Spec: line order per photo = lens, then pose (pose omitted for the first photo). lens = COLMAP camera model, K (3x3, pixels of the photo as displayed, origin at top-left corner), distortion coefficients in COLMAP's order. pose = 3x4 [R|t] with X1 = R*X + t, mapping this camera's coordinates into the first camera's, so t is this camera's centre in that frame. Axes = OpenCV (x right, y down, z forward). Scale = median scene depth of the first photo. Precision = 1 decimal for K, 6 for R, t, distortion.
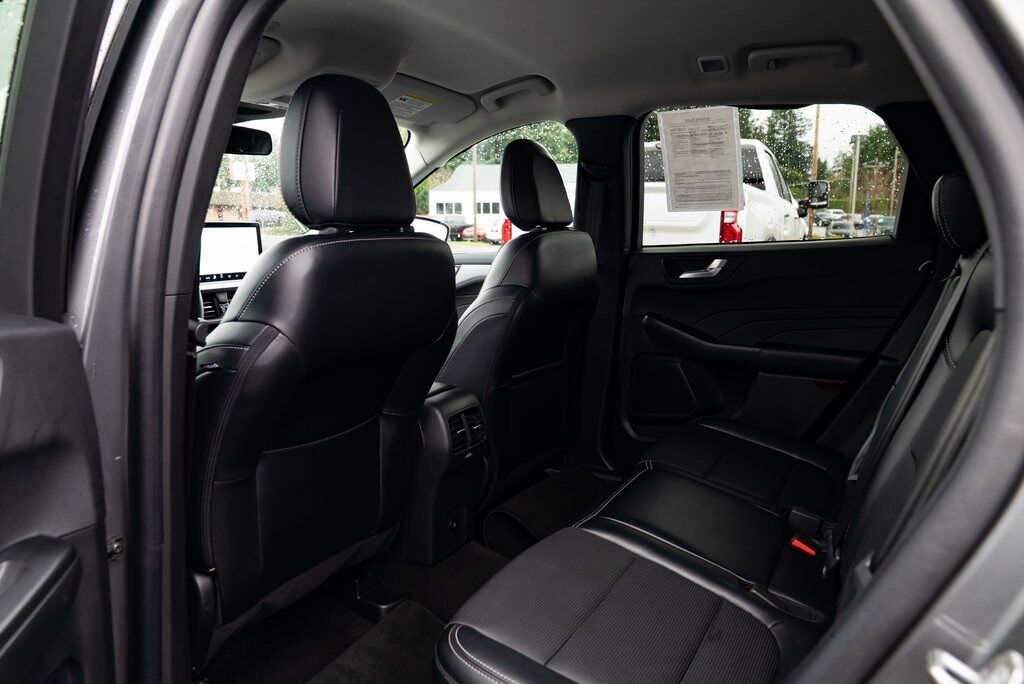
lens RADIAL K [[700.8, 0, 512.0], [0, 700.8, 342.0], [0, 0, 1]] dist [-0.023508, 0.009052]
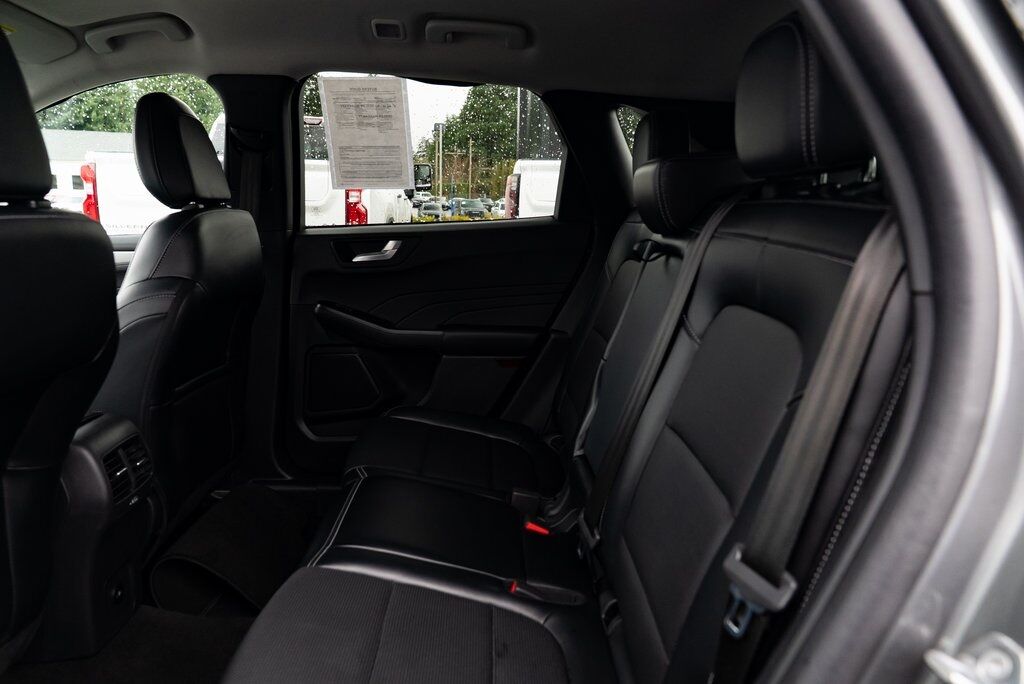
lens RADIAL K [[700.8, 0, 512.0], [0, 700.8, 342.0], [0, 0, 1]] dist [-0.023508, 0.009052]
pose [[0.849436, -0.085308, 0.520751, -0.075973], [0.070845, 0.996348, 0.047658, -0.015617], [-0.522915, -0.003589, 0.852377, 0.108825]]
